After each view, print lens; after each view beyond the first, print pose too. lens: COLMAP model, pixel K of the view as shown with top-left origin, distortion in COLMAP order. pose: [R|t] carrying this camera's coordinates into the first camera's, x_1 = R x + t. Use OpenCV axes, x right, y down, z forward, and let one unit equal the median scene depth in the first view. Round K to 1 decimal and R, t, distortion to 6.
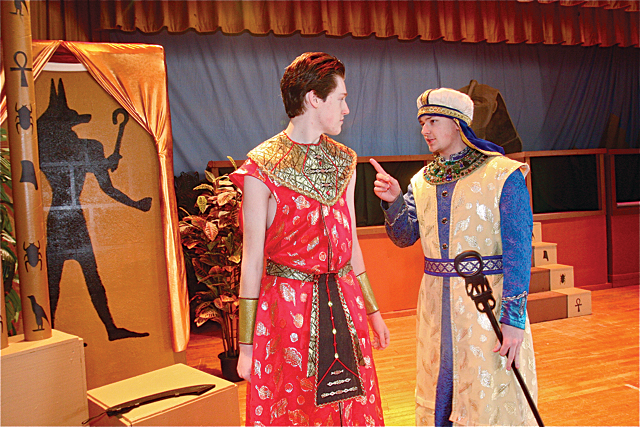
lens RADIAL K [[497.3, 0, 320.0], [0, 497.3, 213.5], [0, 0, 1]] dist [-0.077606, 0.002272]
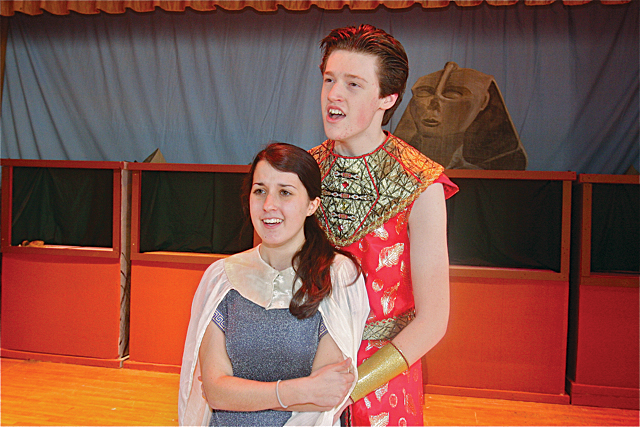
lens RADIAL K [[643.5, 0, 320.0], [0, 643.5, 213.5], [0, 0, 1]] dist [-0.020739, -0.009510]
pose [[0.905071, 0.090395, -0.415542, 0.540254], [-0.094976, 0.995433, 0.009680, -0.052180], [0.414519, 0.030705, 0.909523, 0.113427]]
